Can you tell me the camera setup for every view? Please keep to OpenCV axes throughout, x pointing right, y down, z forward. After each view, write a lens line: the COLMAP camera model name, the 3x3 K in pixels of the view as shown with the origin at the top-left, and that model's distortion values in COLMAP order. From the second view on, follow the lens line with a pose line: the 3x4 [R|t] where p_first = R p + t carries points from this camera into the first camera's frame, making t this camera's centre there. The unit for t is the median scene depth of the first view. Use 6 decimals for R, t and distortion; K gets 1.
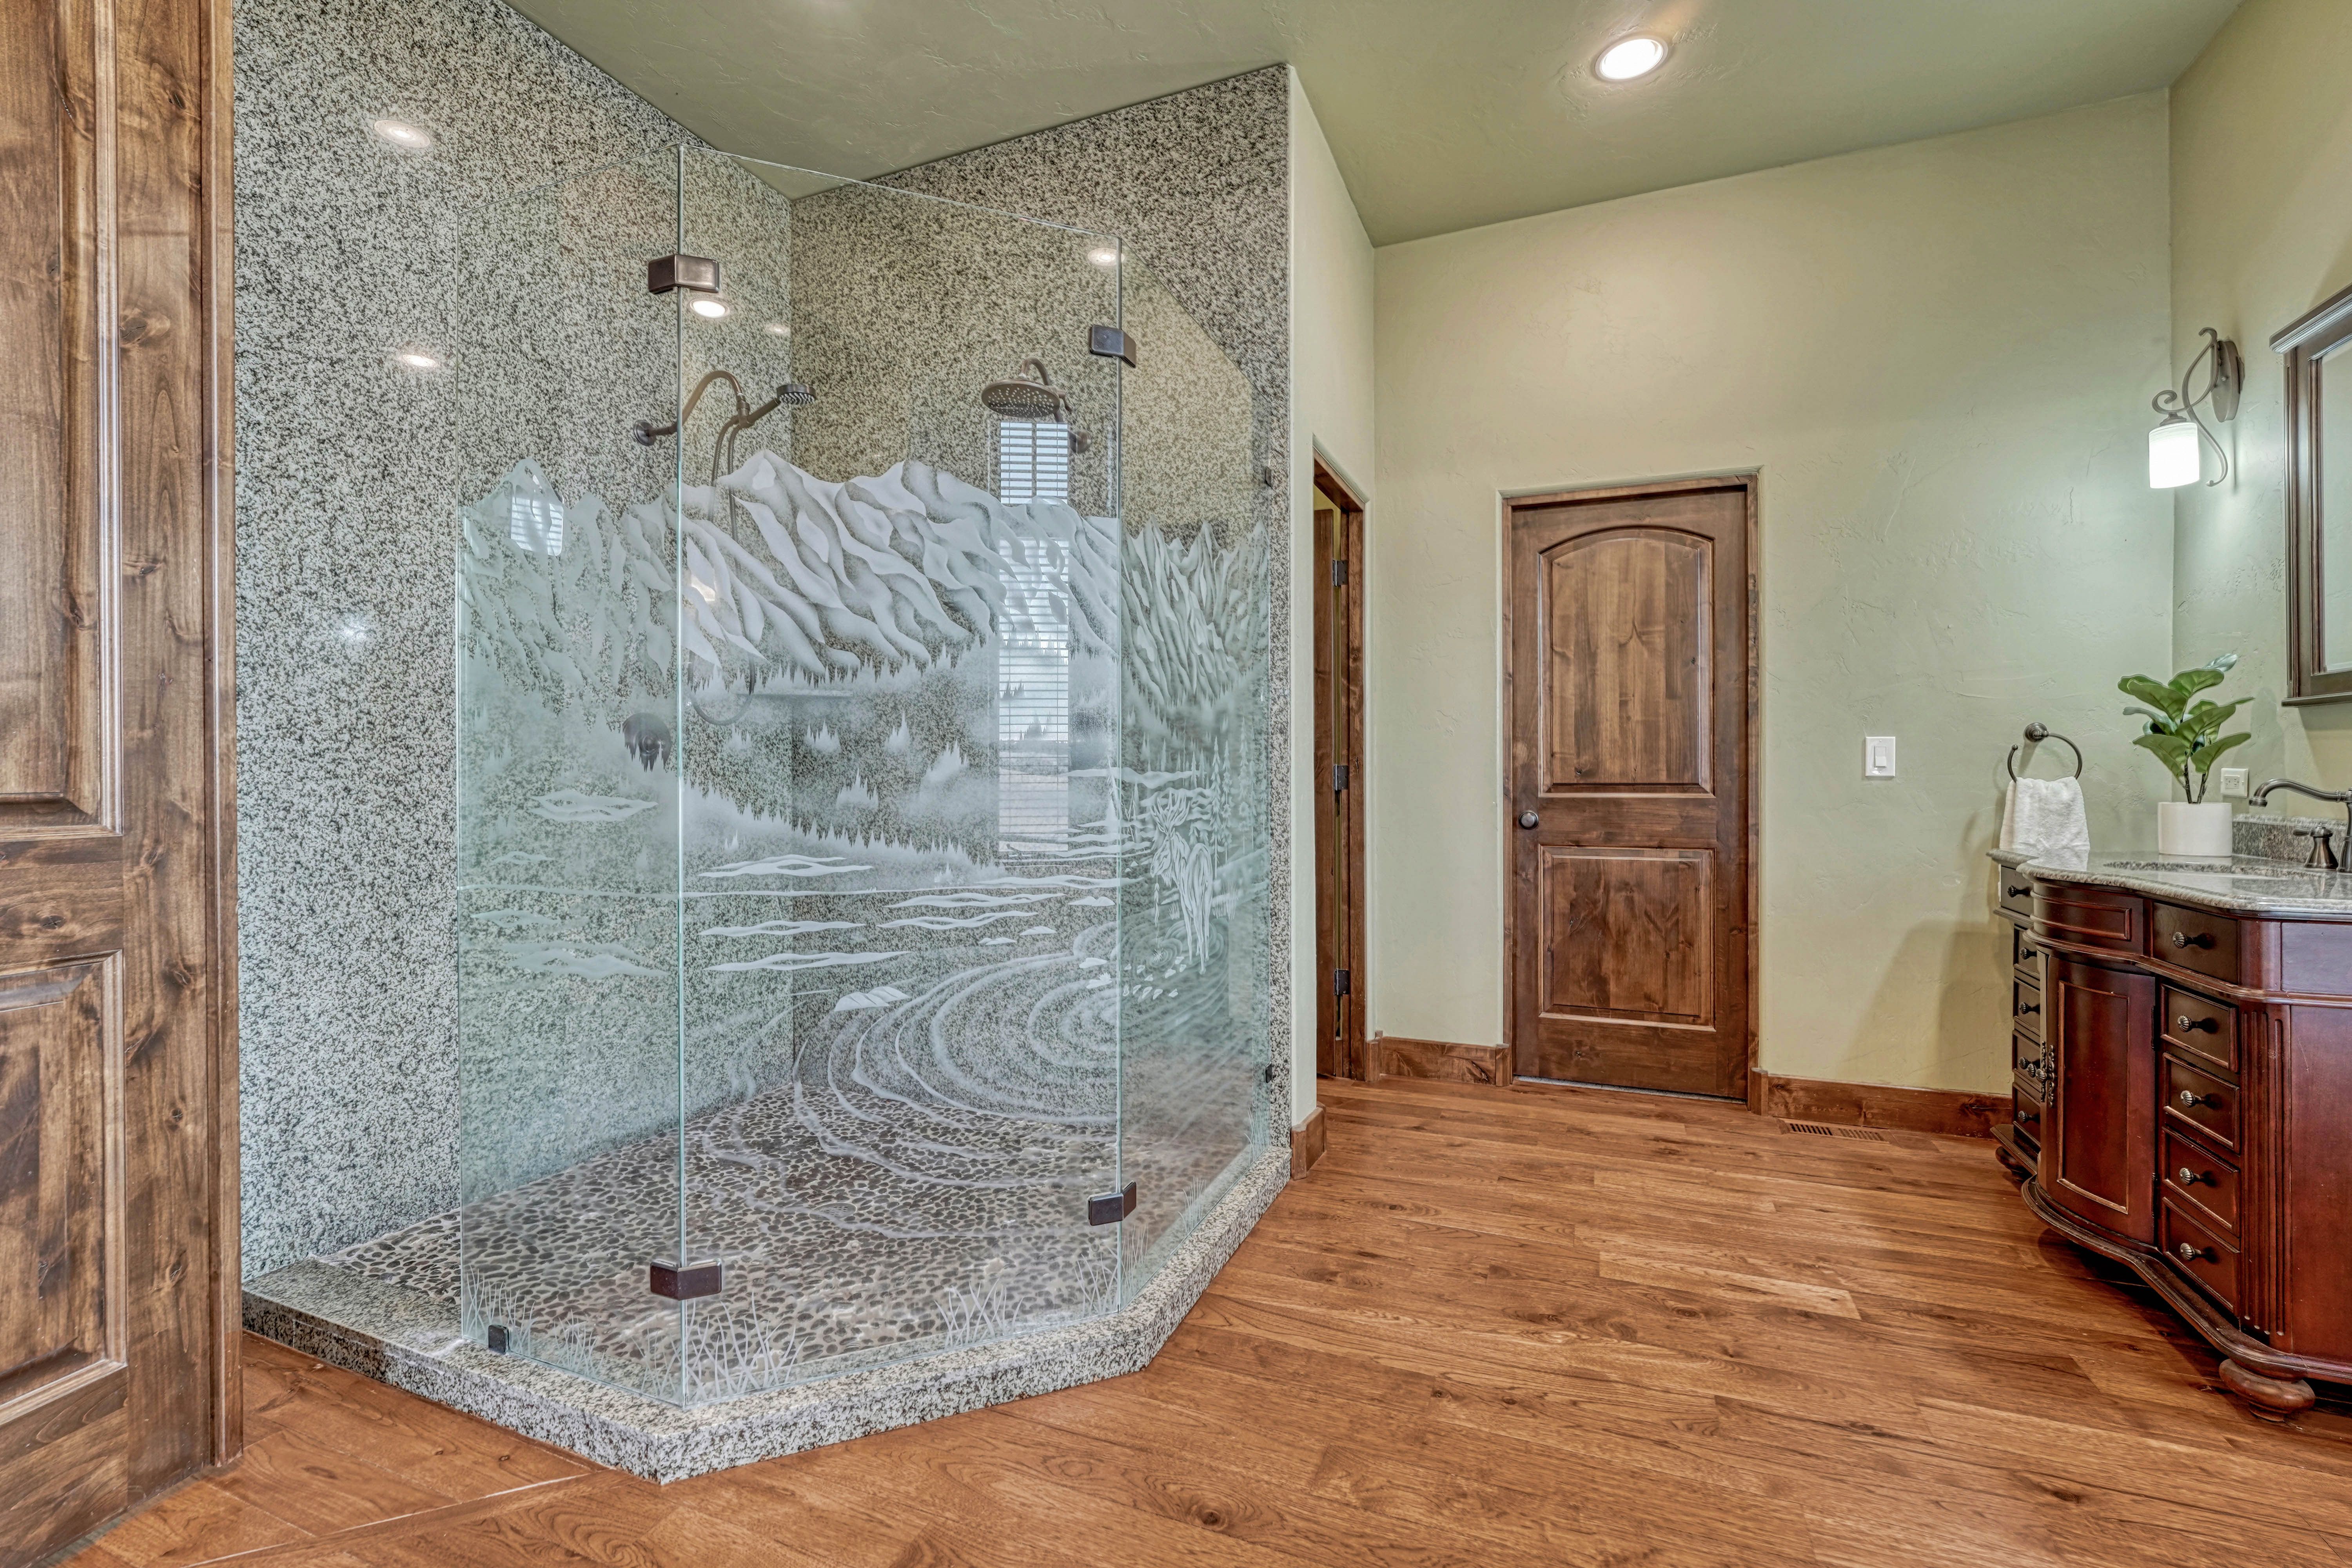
lens RADIAL K [[1014.5, 0, 1177.8], [0, 1014.5, 777.1], [0, 0, 1]] dist [-0.000613, 0.000464]
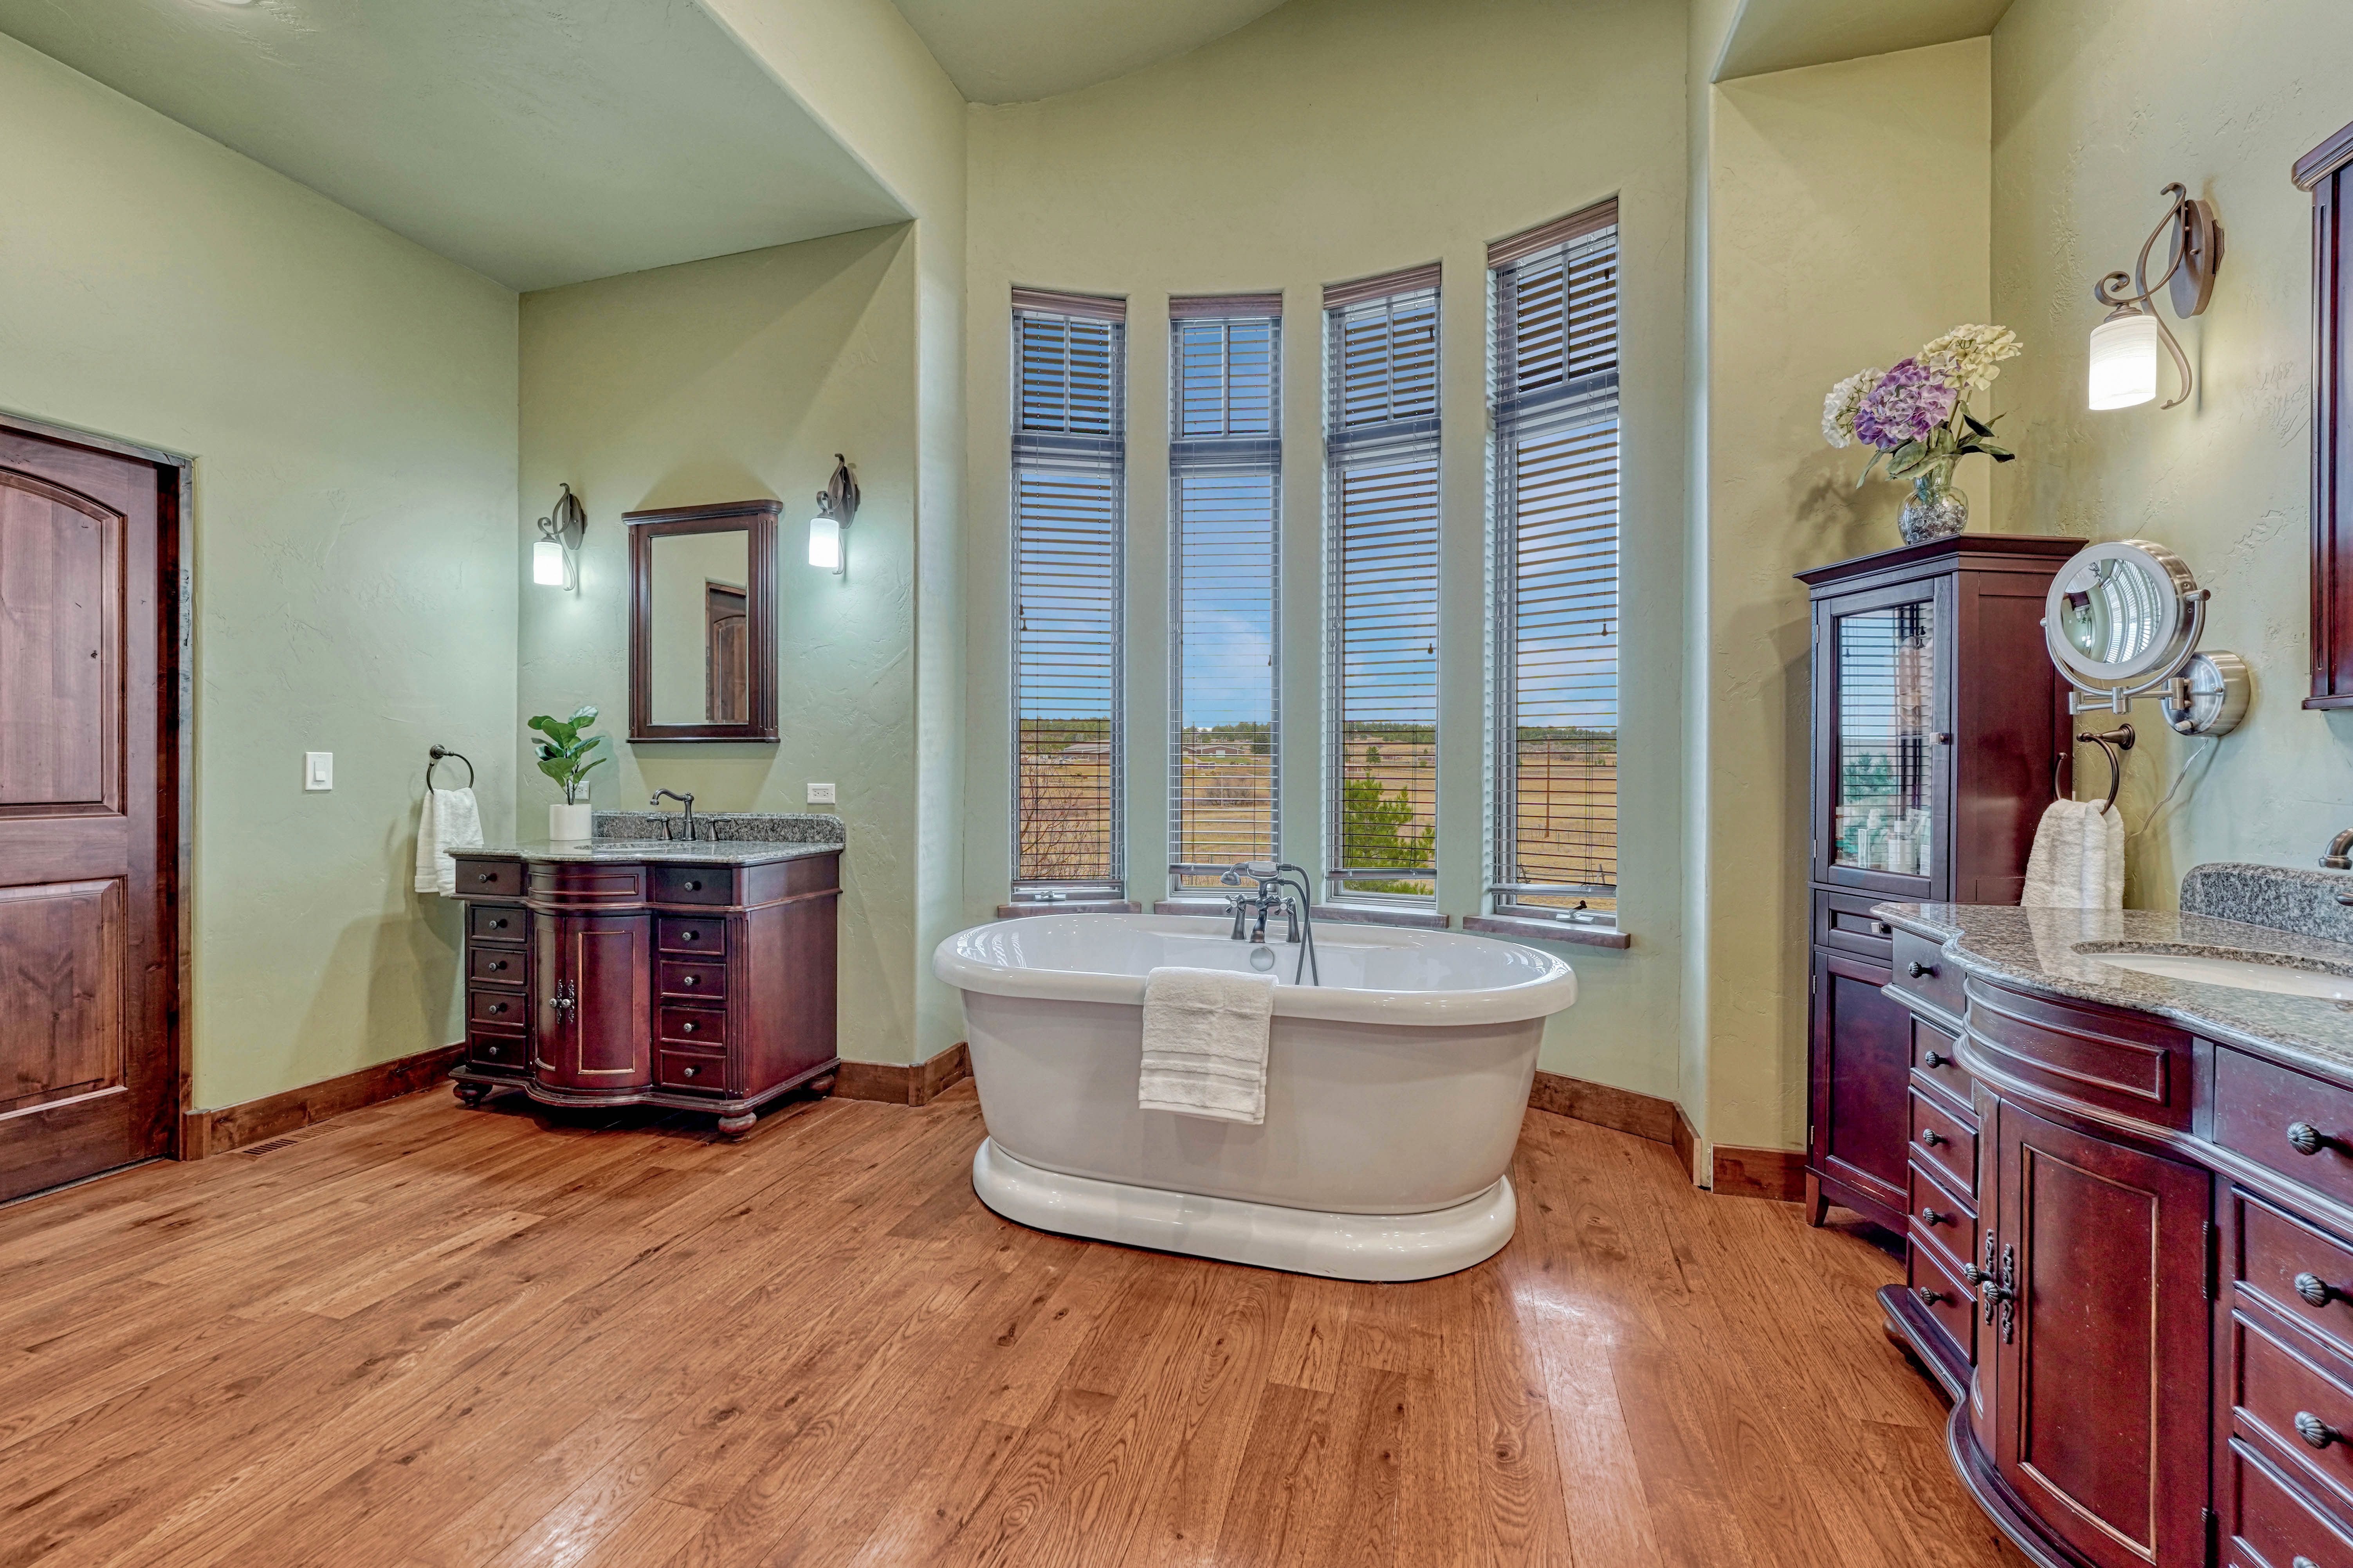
lens RADIAL K [[950.9, 0, 1176.5], [0, 950.9, 784.0], [0, 0, 1]] dist [-0.000132, -0.000100]
pose [[-0.099157, -0.012273, 0.994996, -0.427335], [0.004824, 0.999906, 0.012815, -0.016702], [-0.995060, 0.006070, -0.099088, 0.233350]]
